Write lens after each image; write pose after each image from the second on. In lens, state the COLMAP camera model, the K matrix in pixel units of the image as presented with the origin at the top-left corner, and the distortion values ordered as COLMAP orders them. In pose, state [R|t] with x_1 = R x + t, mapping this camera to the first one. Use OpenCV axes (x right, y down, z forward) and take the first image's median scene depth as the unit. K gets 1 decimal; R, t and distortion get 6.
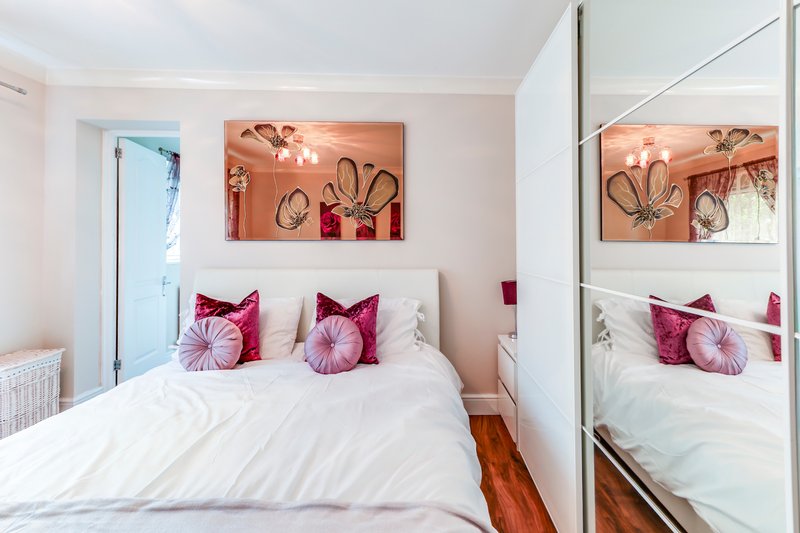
lens RADIAL K [[373.0, 0, 403.4], [0, 373.0, 246.5], [0, 0, 1]] dist [0.012407, -0.000174]
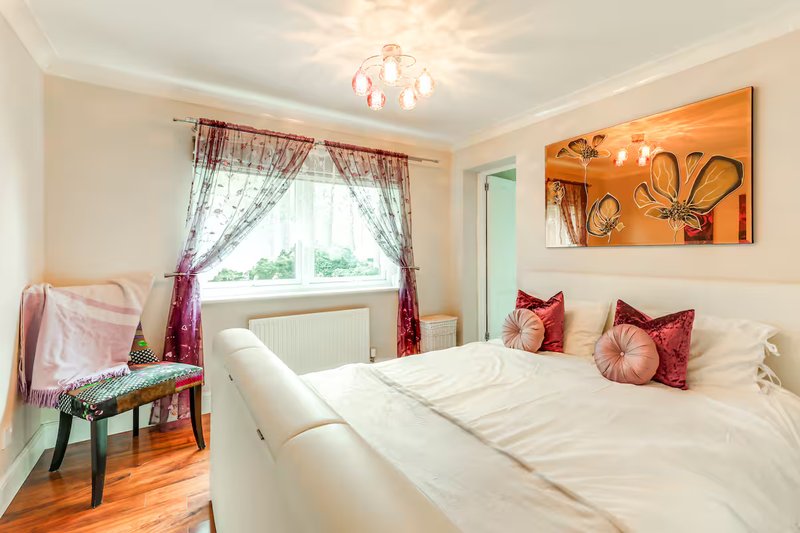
lens RADIAL K [[352.2, 0, 400.0], [0, 352.2, 260.2], [0, 0, 1]] dist [0.002849, 0.001623]
pose [[0.523718, 0.015073, -0.851758, 0.259482], [0.004200, 0.999786, 0.020276, -0.001043], [0.851881, -0.014197, 0.523542, 0.027530]]
